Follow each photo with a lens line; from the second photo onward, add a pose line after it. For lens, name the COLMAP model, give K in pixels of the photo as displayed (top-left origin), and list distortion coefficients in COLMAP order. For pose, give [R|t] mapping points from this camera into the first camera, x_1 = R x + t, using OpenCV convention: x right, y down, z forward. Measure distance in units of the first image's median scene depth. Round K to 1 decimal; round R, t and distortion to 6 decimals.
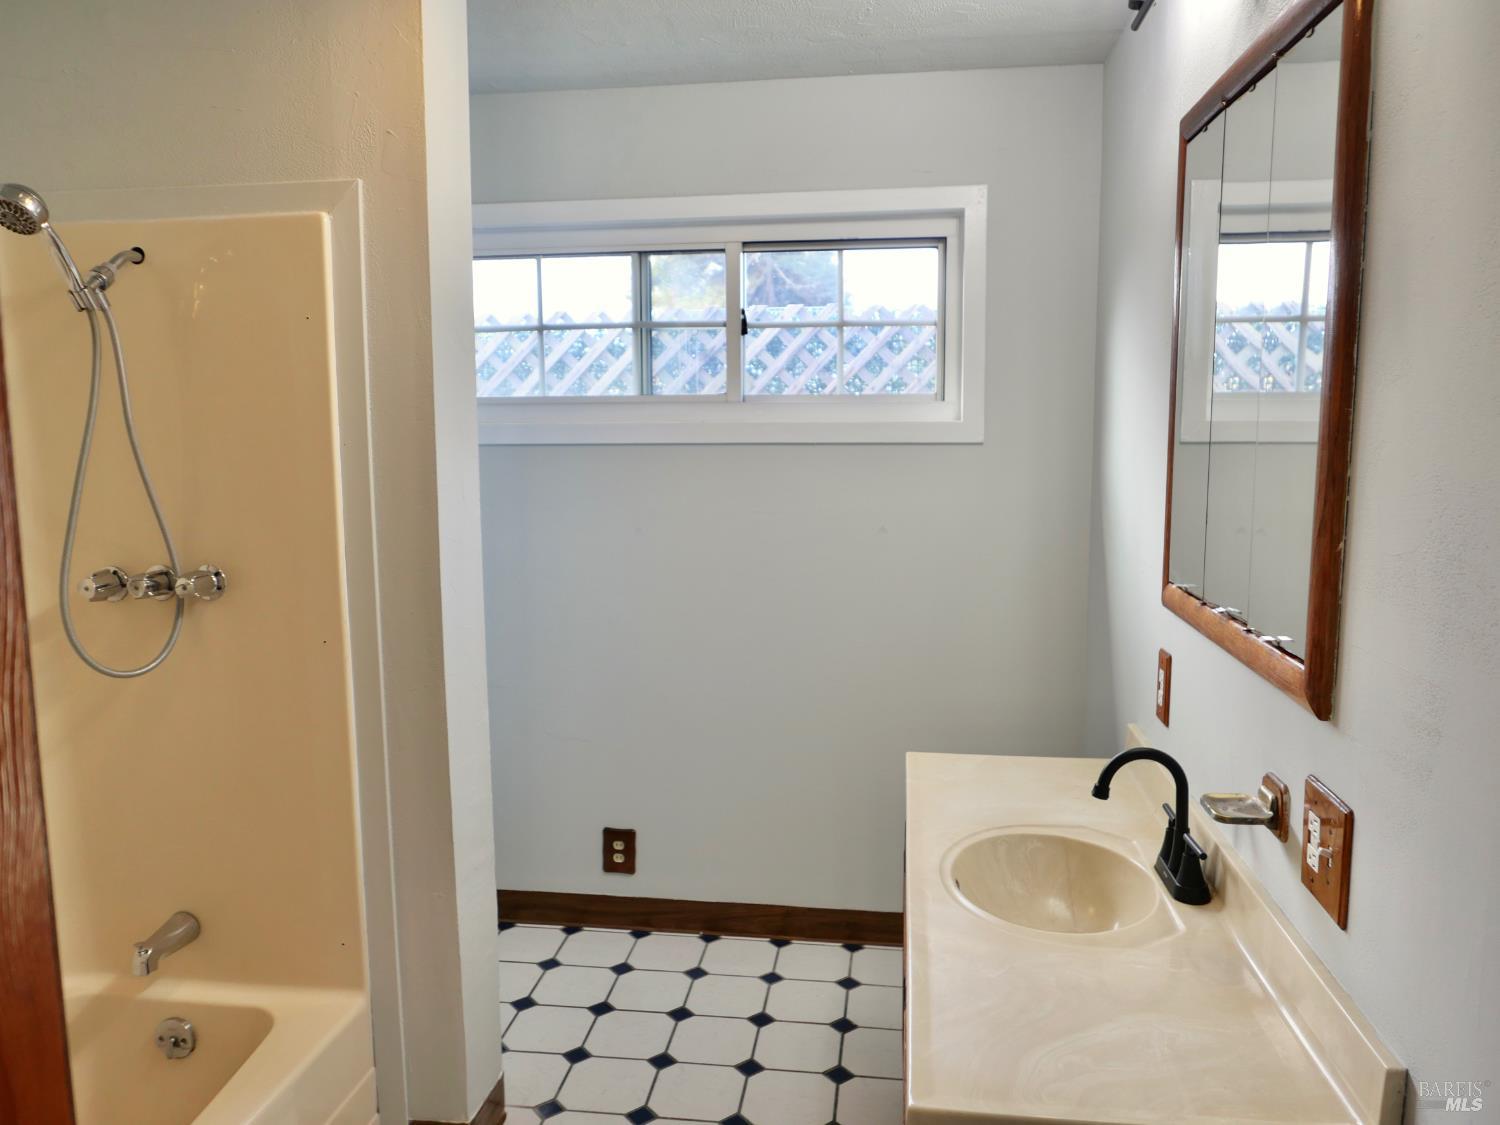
lens RADIAL K [[1078.8, 0, 763.9], [0, 1078.8, 560.8], [0, 0, 1]] dist [-0.042041, 0.035227]
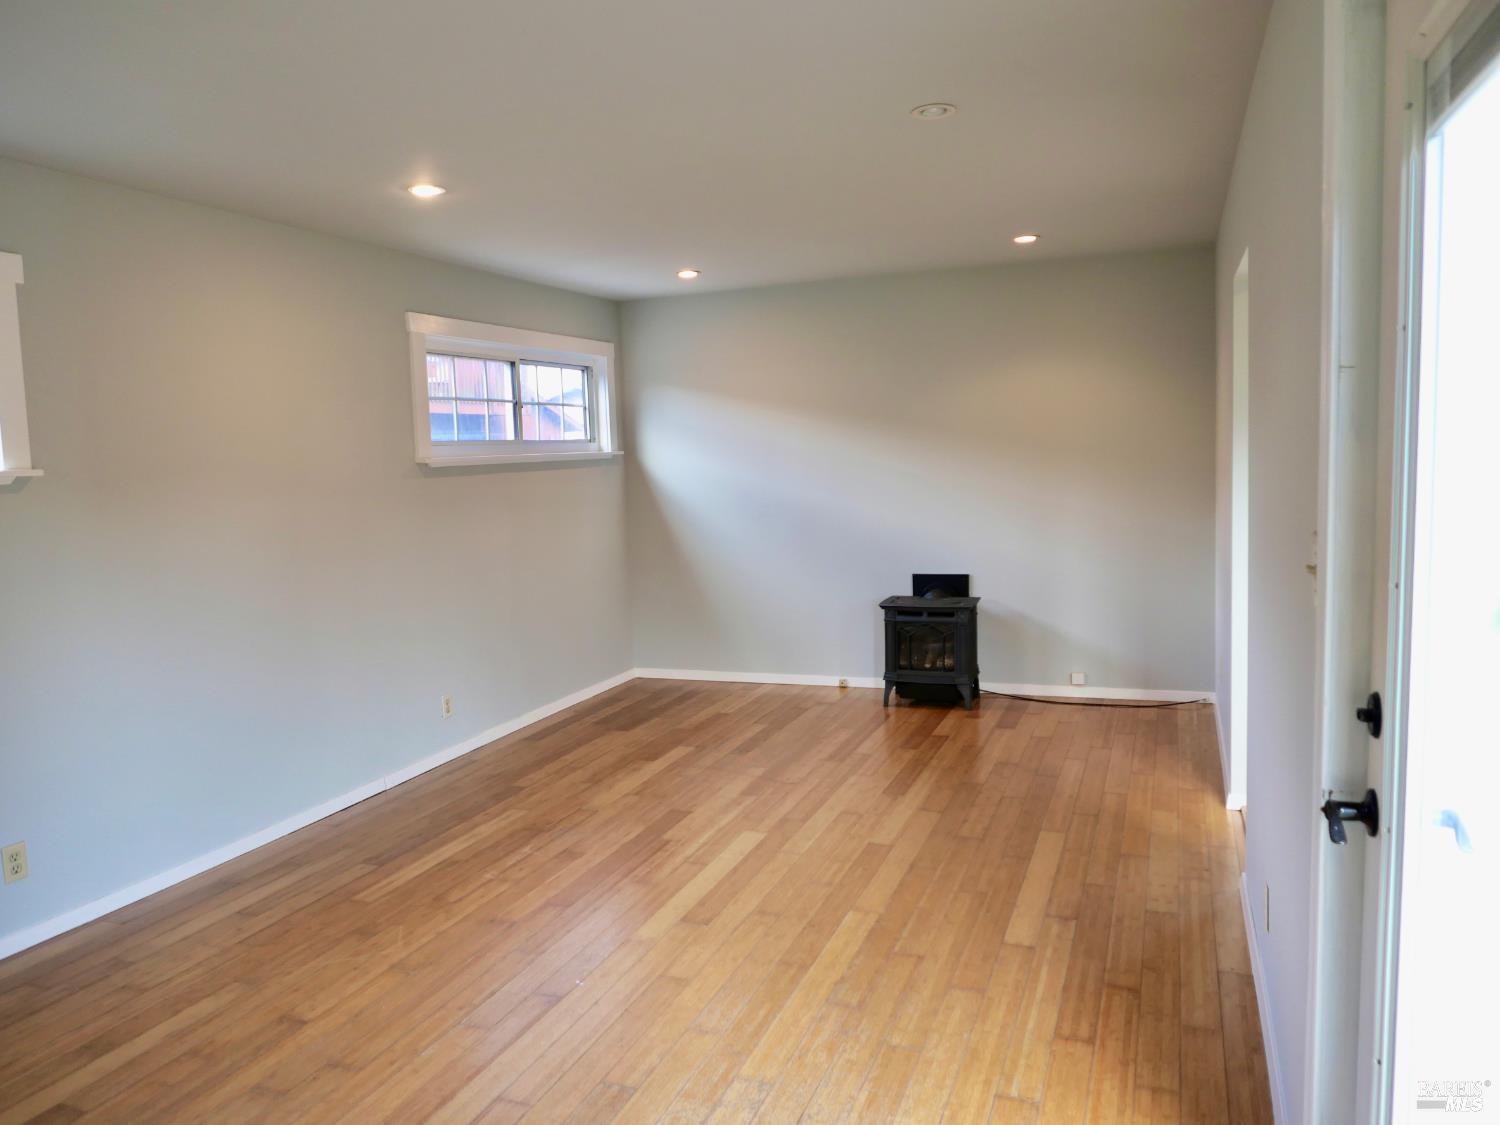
lens RADIAL K [[1092.7, 0, 761.4], [0, 1092.7, 561.4], [0, 0, 1]] dist [-0.034699, 0.003333]
pose [[0.222664, -0.106728, 0.969036, -1.930467], [0.142421, 0.986886, 0.075969, -0.029829], [-0.964436, 0.121096, 0.234944, 0.188091]]
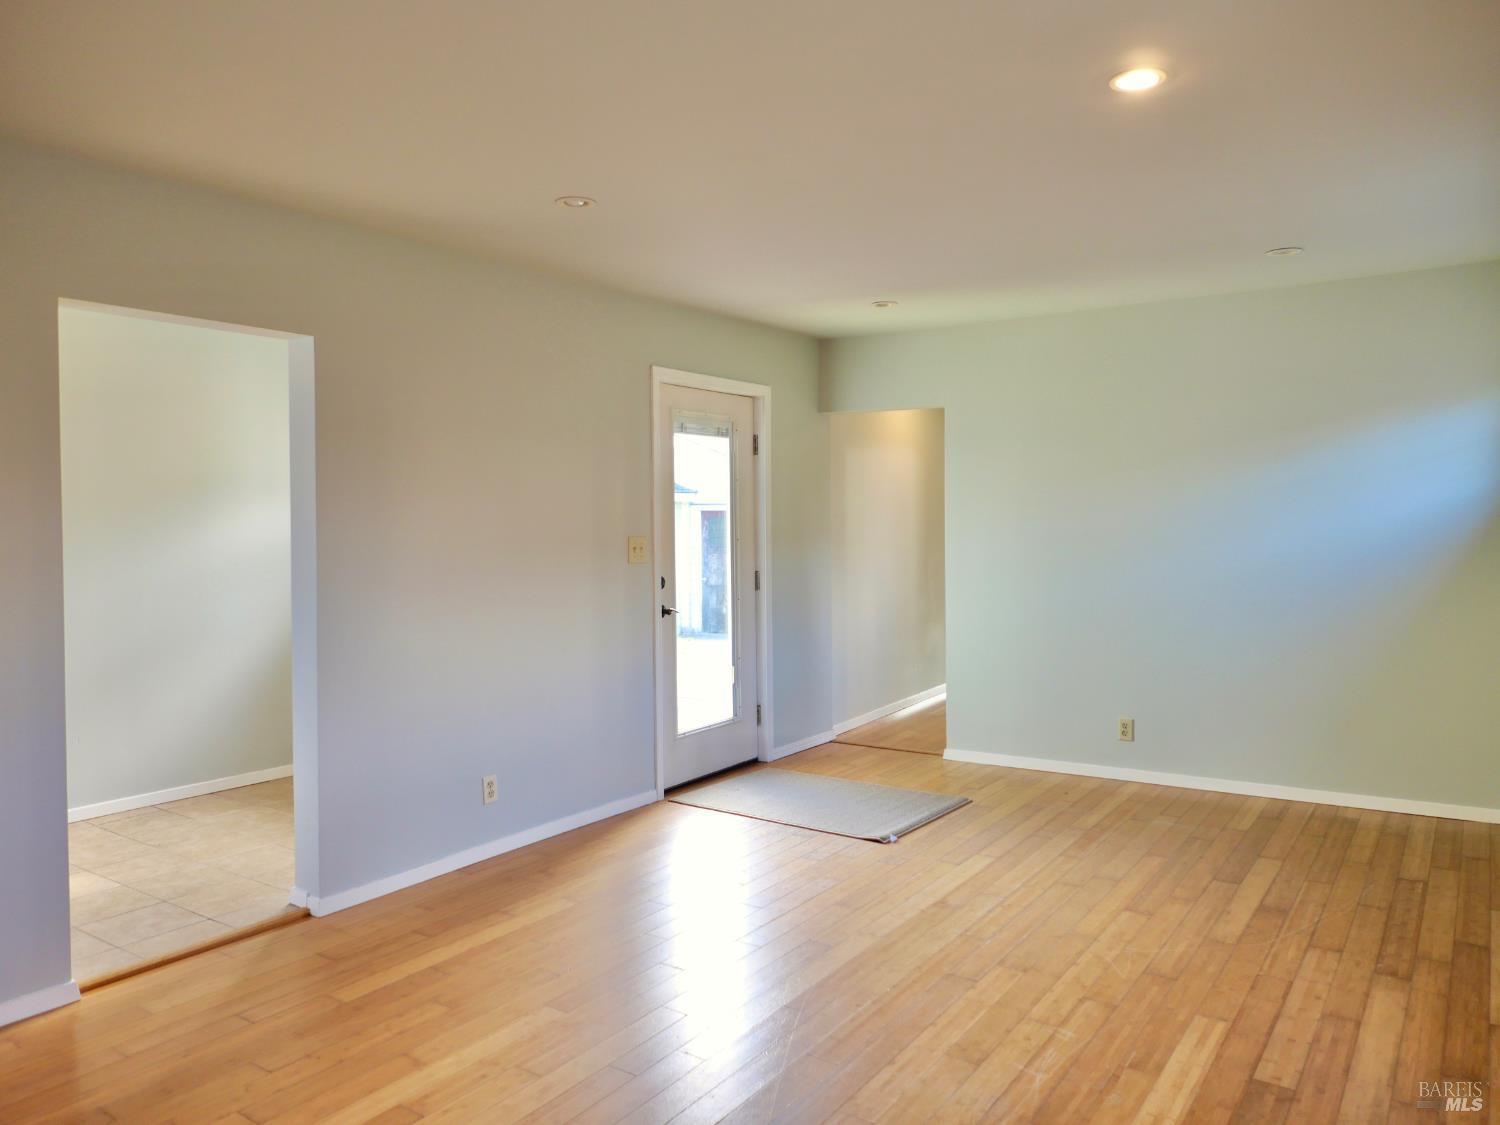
lens RADIAL K [[1078.8, 0, 763.9], [0, 1078.8, 560.8], [0, 0, 1]] dist [-0.042041, 0.035227]
pose [[-0.437521, 0.038789, -0.898371, 1.307459], [-0.093307, 0.991718, 0.088261, -0.124832], [0.894354, 0.122440, -0.430278, 1.382976]]
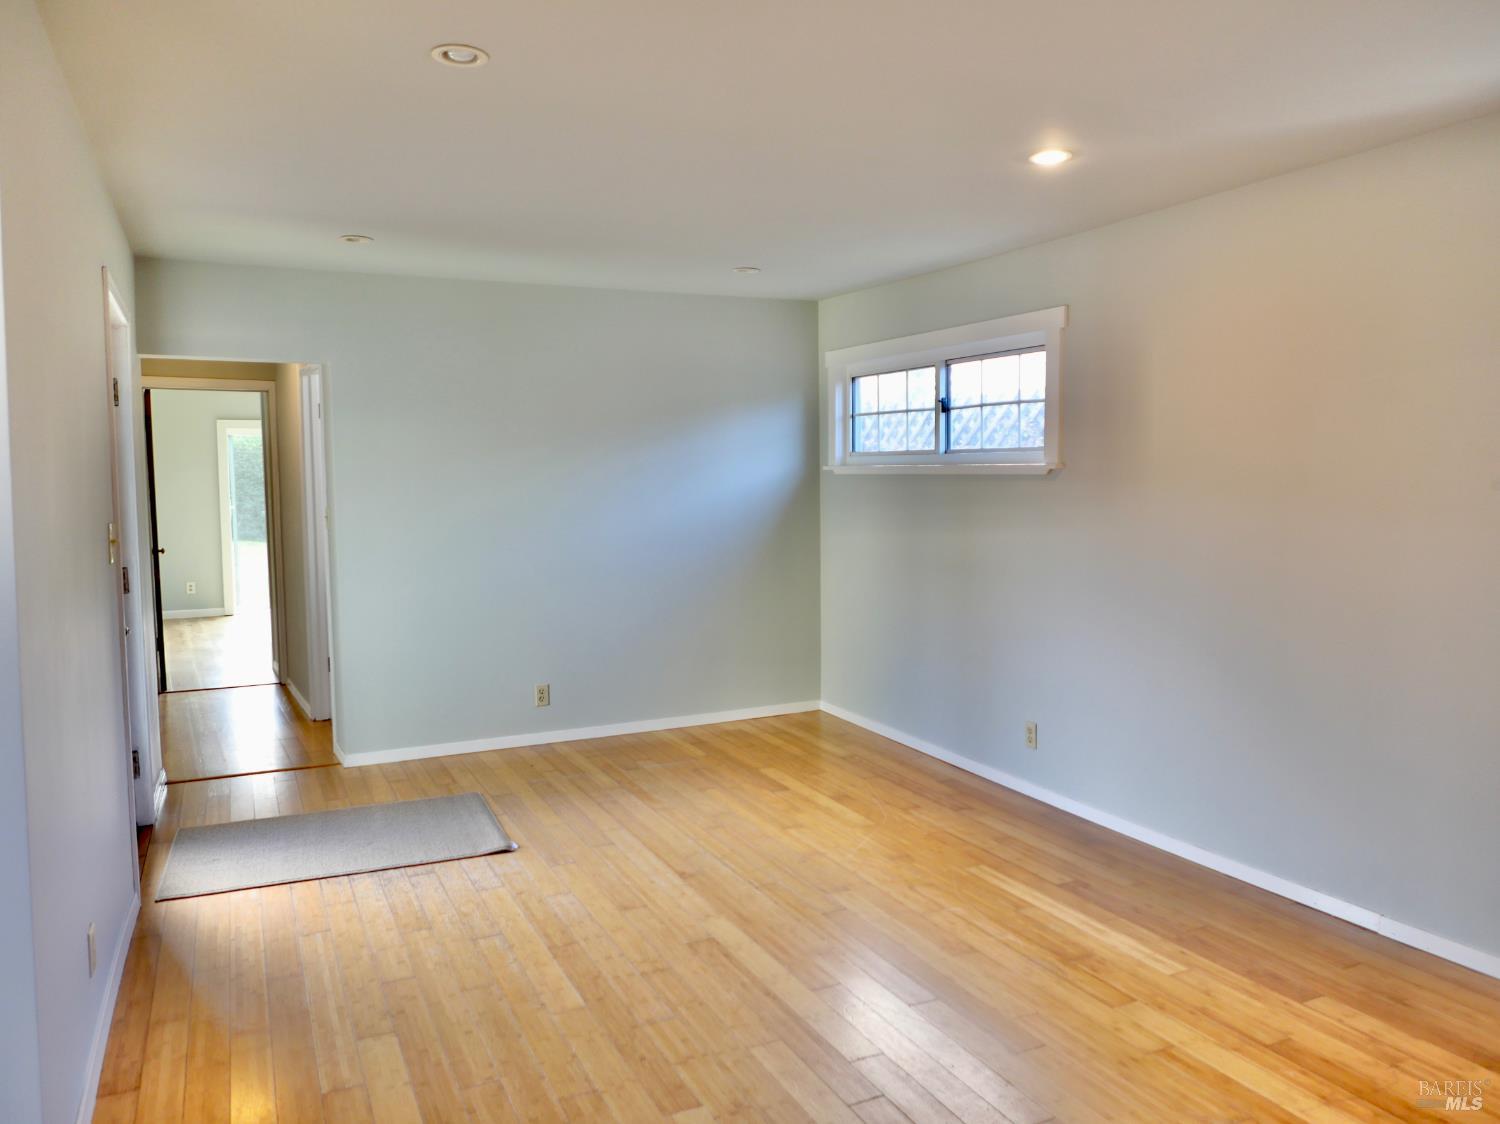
lens RADIAL K [[1078.8, 0, 763.9], [0, 1078.8, 560.3], [0, 0, 1]] dist [-0.042041, 0.035227]
pose [[0.562941, 0.059739, -0.824335, 1.121609], [-0.085672, 0.996229, 0.013690, 0.018736], [0.822045, 0.062916, 0.565936, -0.155833]]
